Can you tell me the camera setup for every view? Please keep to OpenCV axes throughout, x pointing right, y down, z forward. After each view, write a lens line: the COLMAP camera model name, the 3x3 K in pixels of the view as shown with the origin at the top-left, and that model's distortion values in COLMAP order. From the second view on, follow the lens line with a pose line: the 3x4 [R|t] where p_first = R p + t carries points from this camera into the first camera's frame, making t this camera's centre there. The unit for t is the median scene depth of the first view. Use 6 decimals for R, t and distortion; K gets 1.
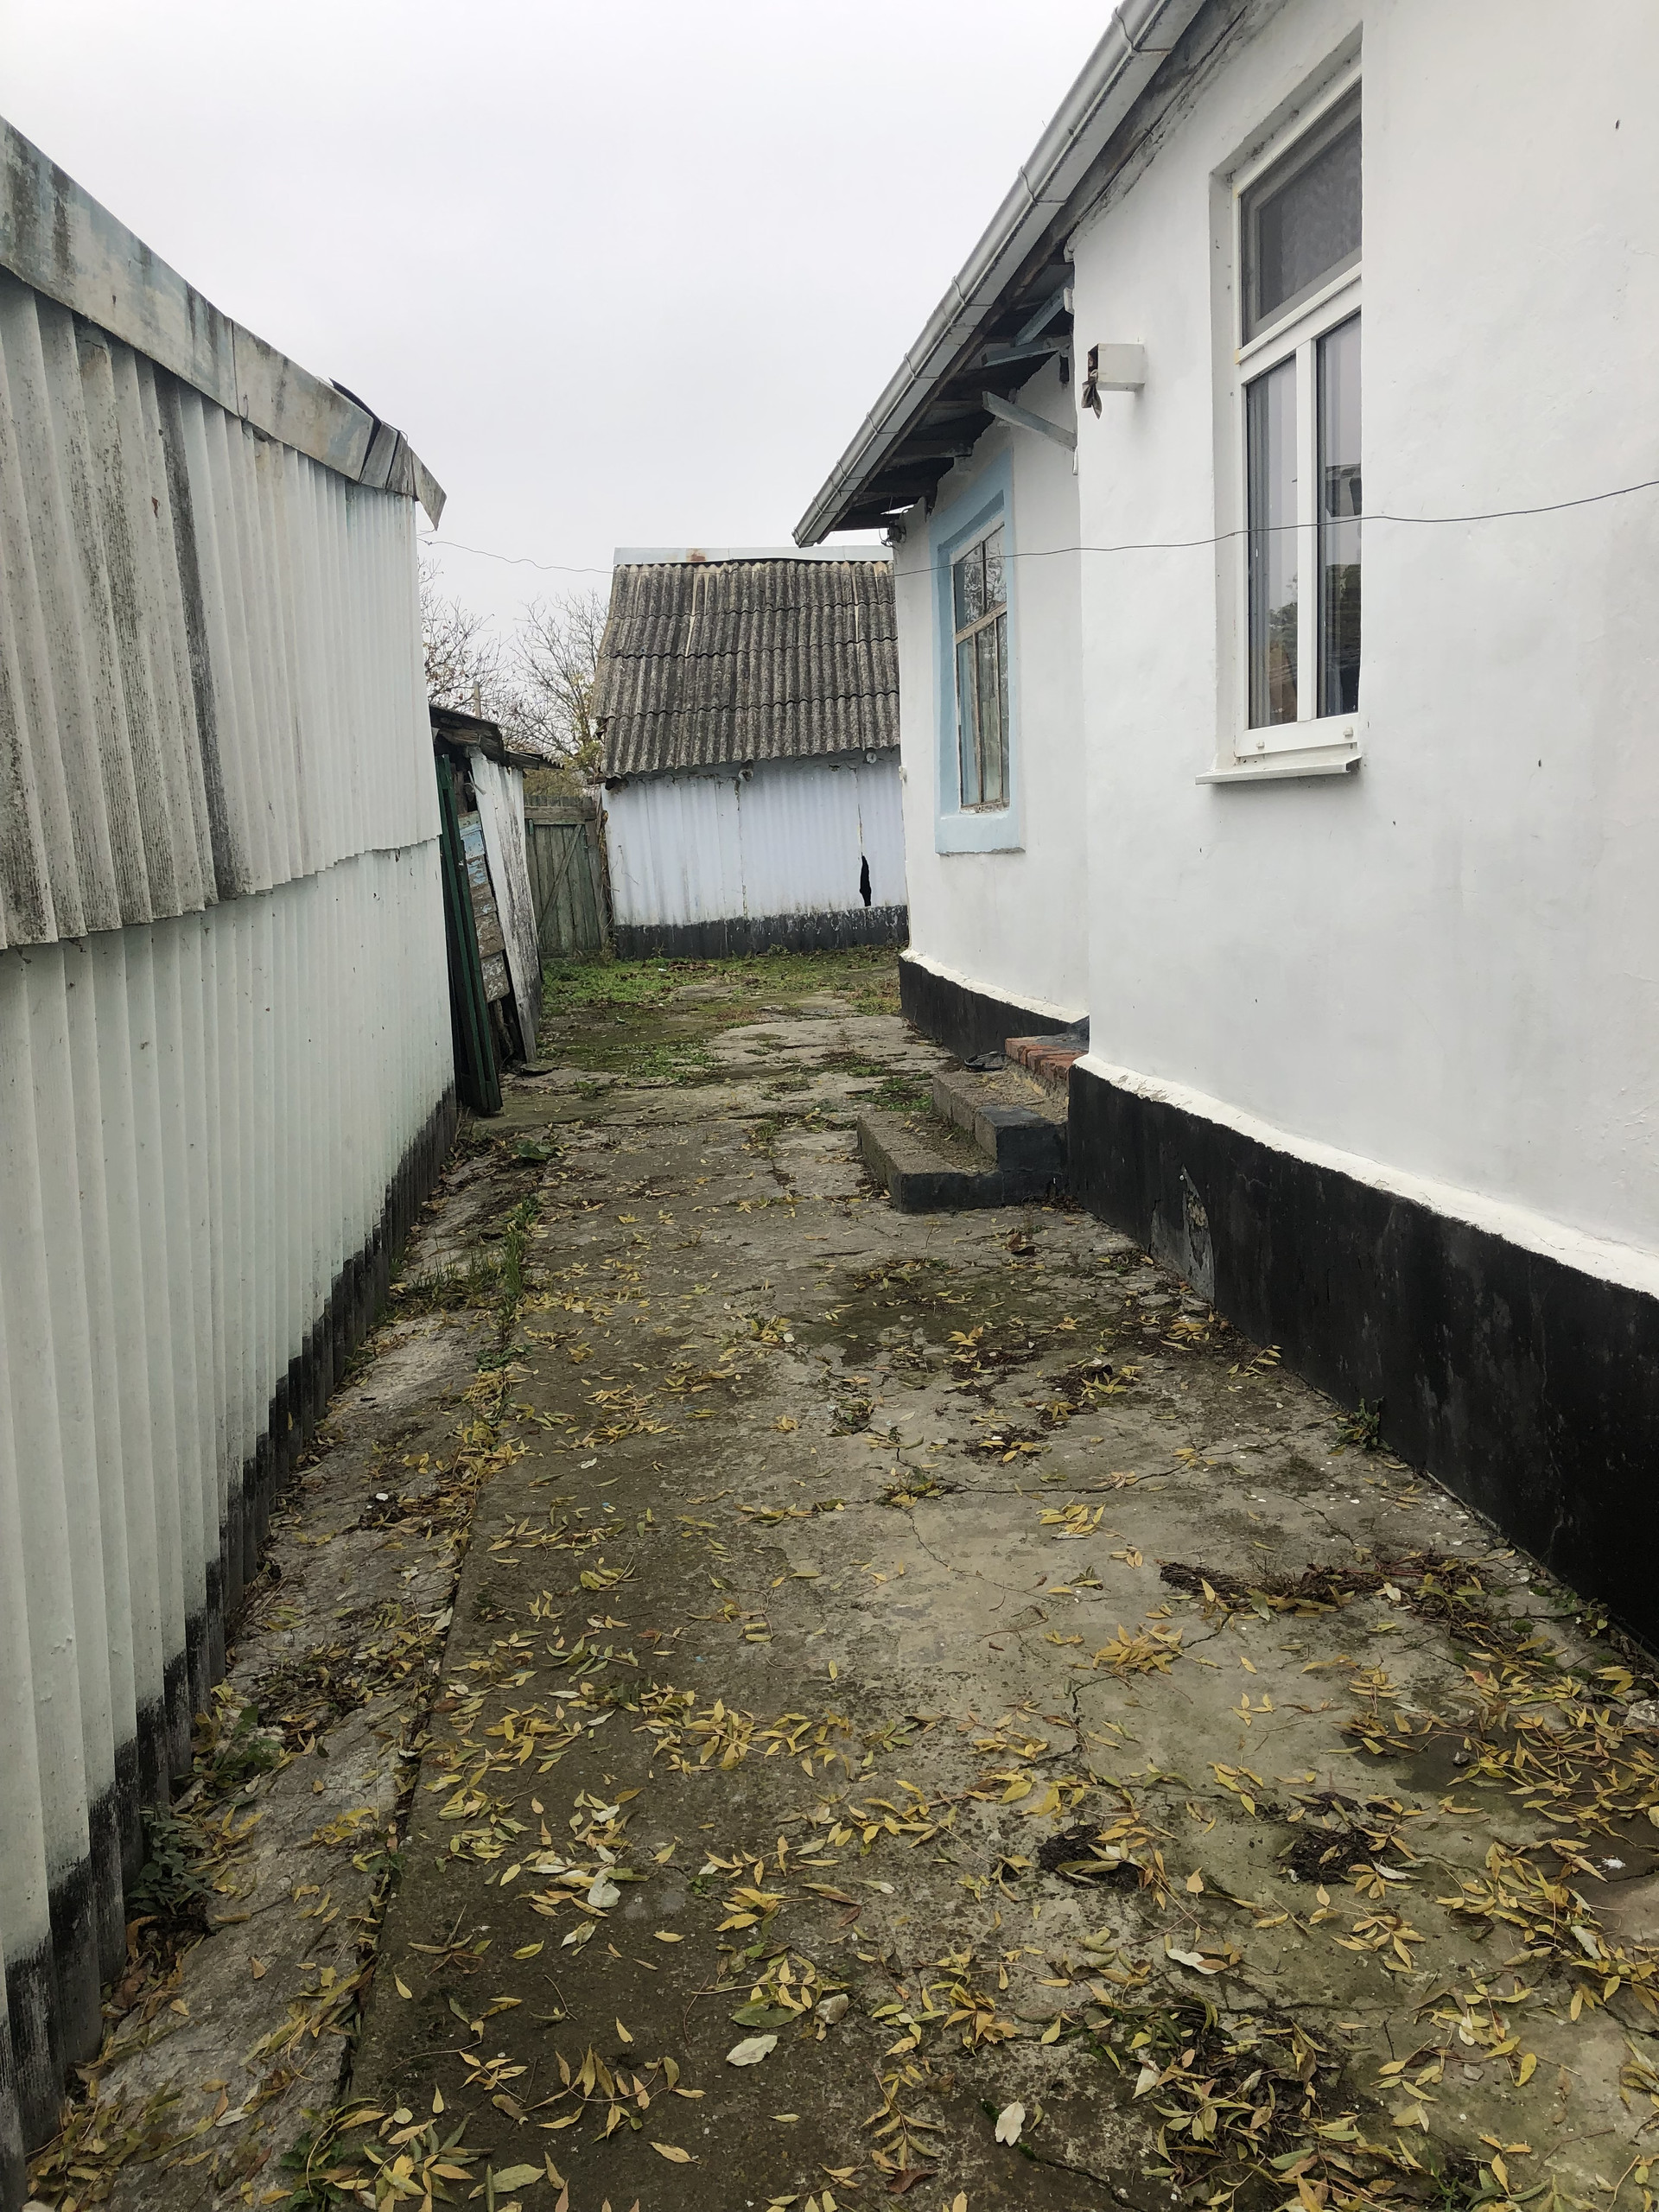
lens RADIAL K [[1811.5, 0, 830.9], [0, 1811.5, 1110.6], [0, 0, 1]] dist [0.003418, -0.013294]
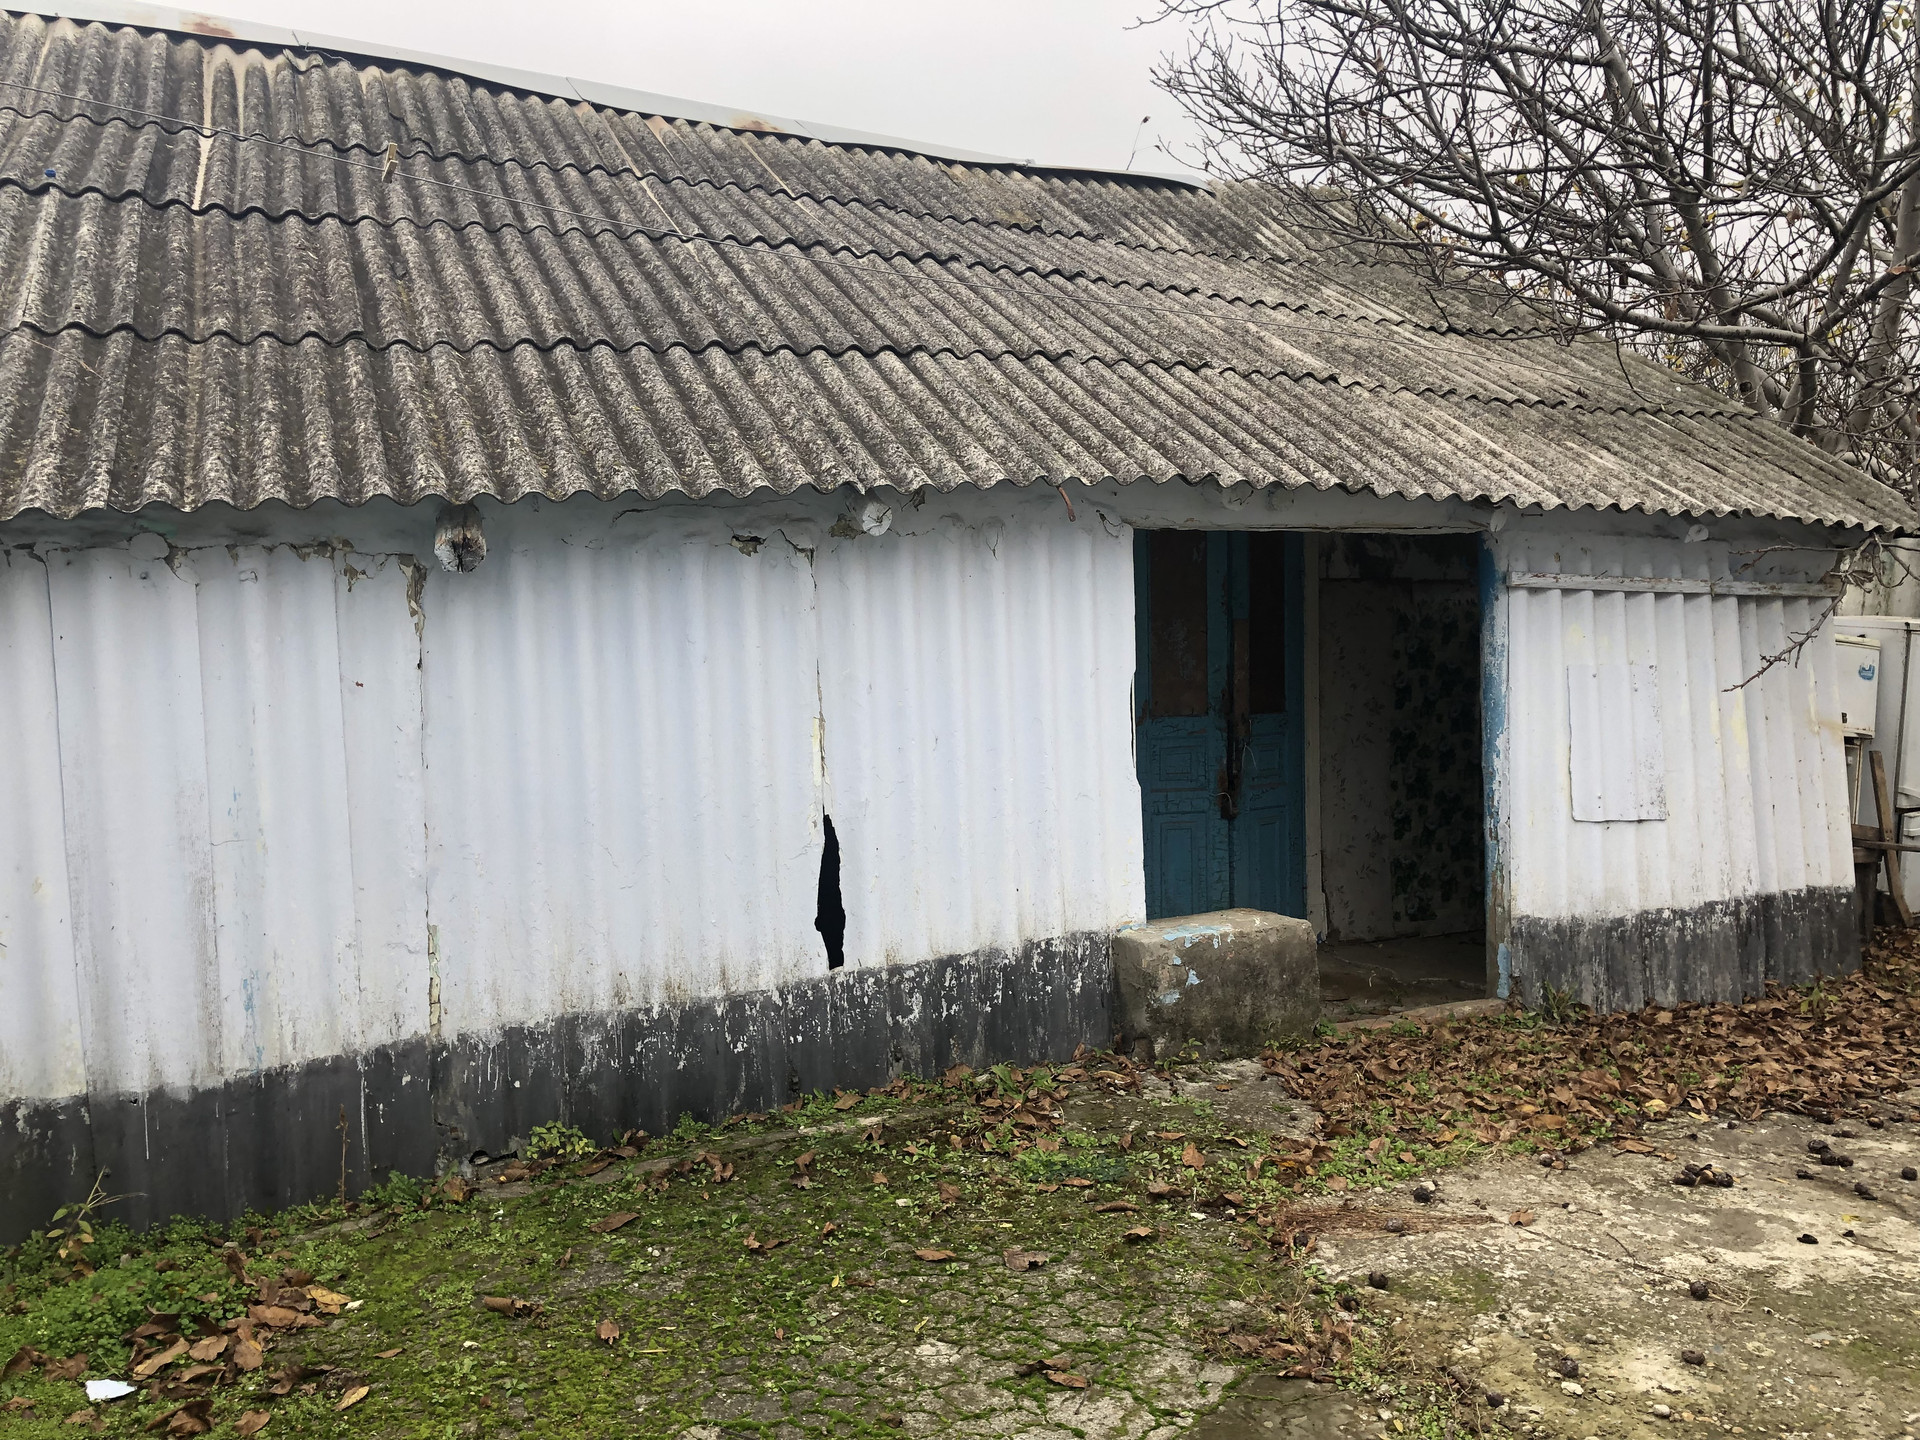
lens RADIAL K [[1572.4, 0, 1022.2], [0, 1572.4, 666.5], [0, 0, 1]] dist [0.003418, -0.013294]
pose [[0.893533, 0.022151, 0.448451, -0.077089], [0.039978, 0.990891, -0.128598, -0.128864], [-0.447214, 0.132835, 0.884508, 0.729402]]
